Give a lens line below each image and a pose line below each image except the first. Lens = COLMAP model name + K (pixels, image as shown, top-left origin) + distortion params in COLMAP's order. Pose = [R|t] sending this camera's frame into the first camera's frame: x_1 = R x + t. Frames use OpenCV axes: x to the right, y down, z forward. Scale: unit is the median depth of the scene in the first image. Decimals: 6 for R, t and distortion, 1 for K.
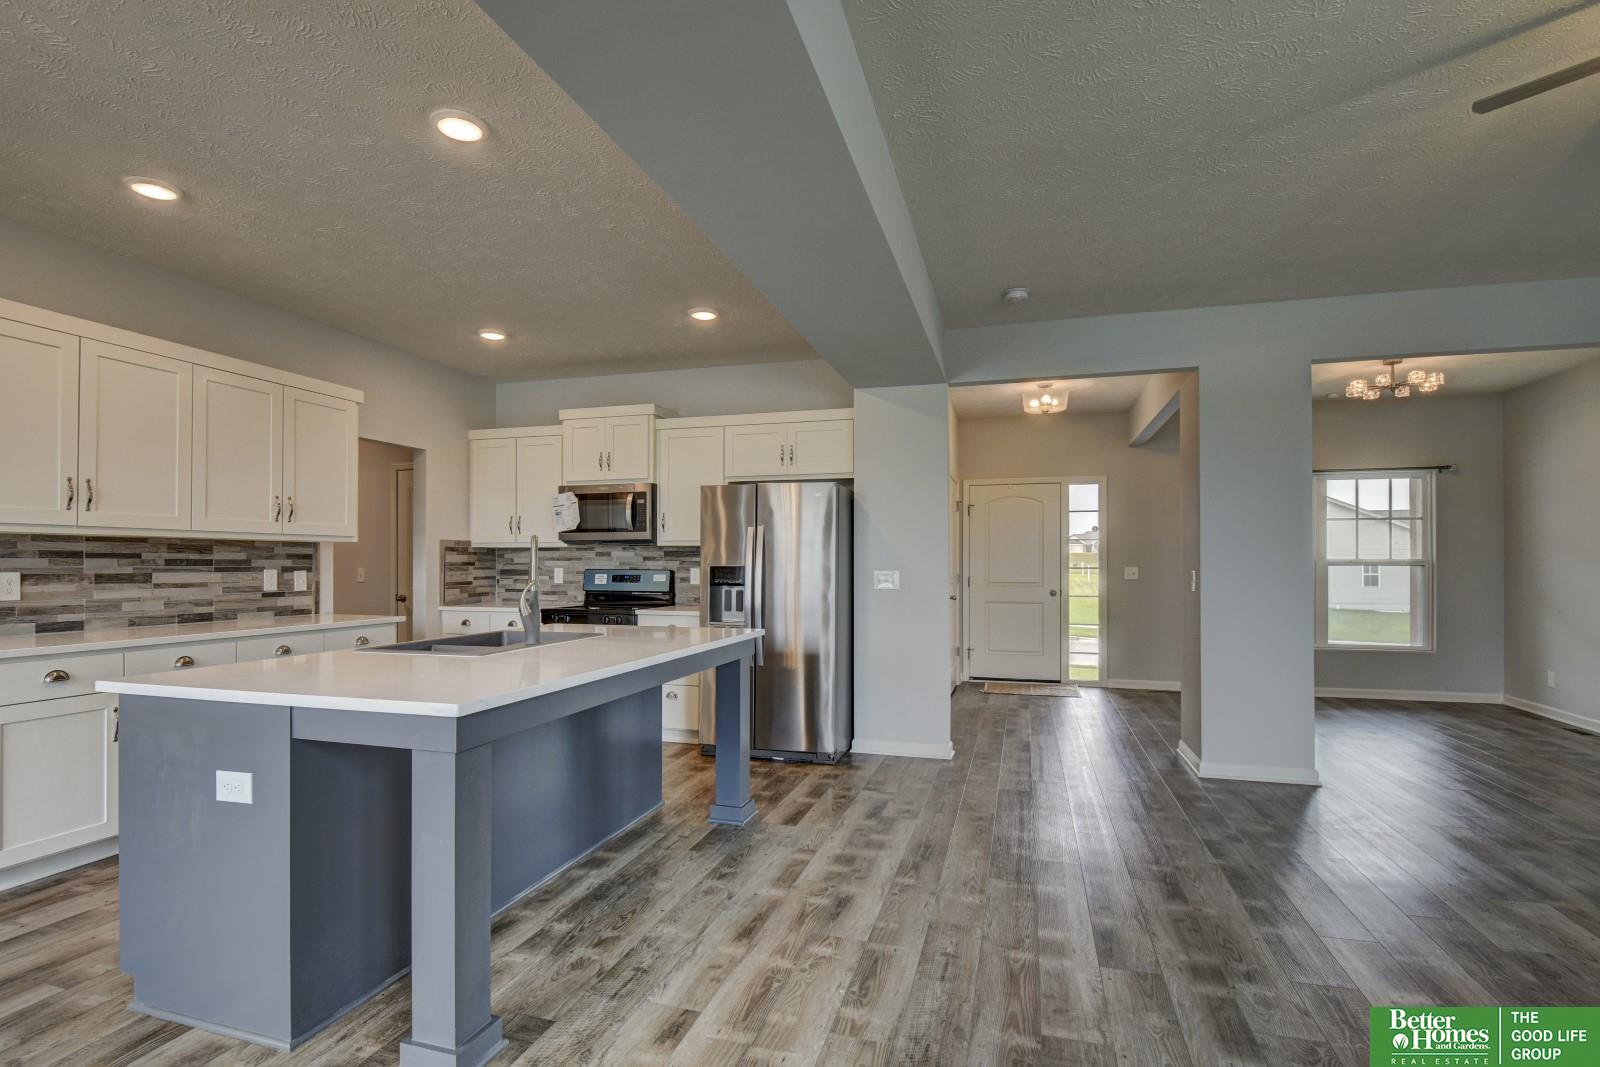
lens RADIAL K [[760.3, 0, 792.0], [0, 760.3, 556.0], [0, 0, 1]] dist [0.002939, 0.000281]
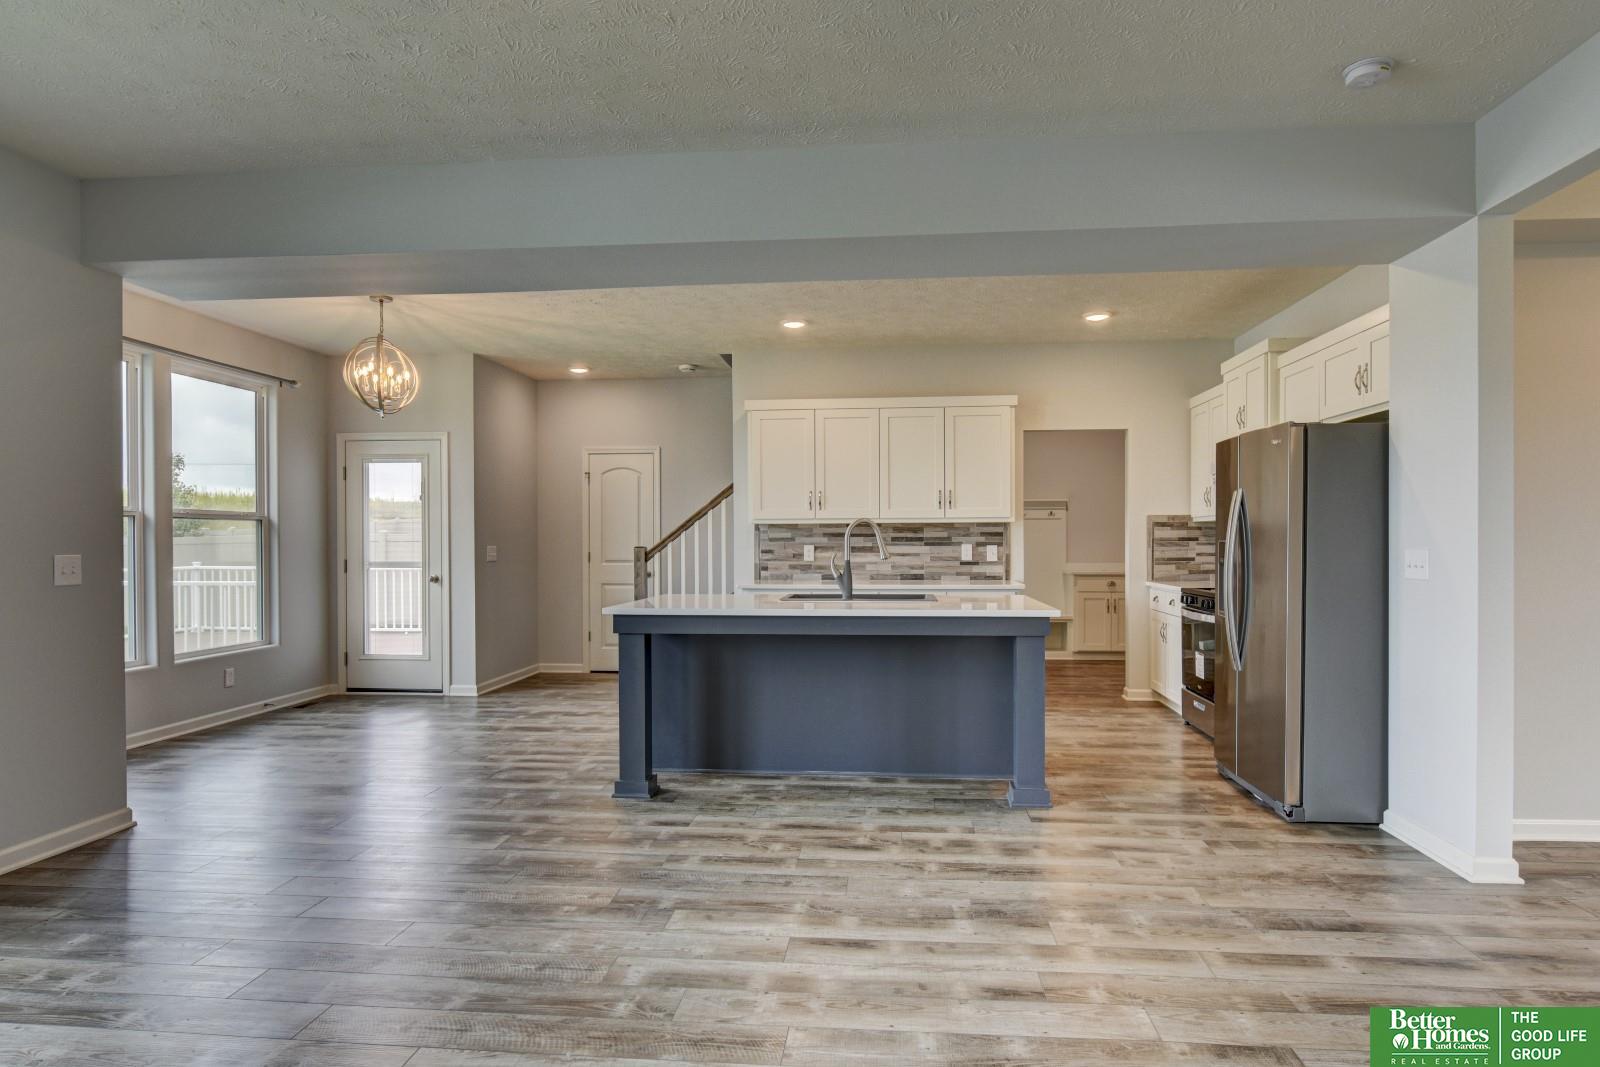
lens RADIAL K [[946.7, 0, 790.4], [0, 946.7, 539.4], [0, 0, 1]] dist [0.024294, -0.001948]
pose [[0.170397, -0.001149, -0.985375, 0.675003], [0.015068, 0.999885, 0.001440, 0.001388], [0.985260, -0.015093, 0.170394, 0.317022]]
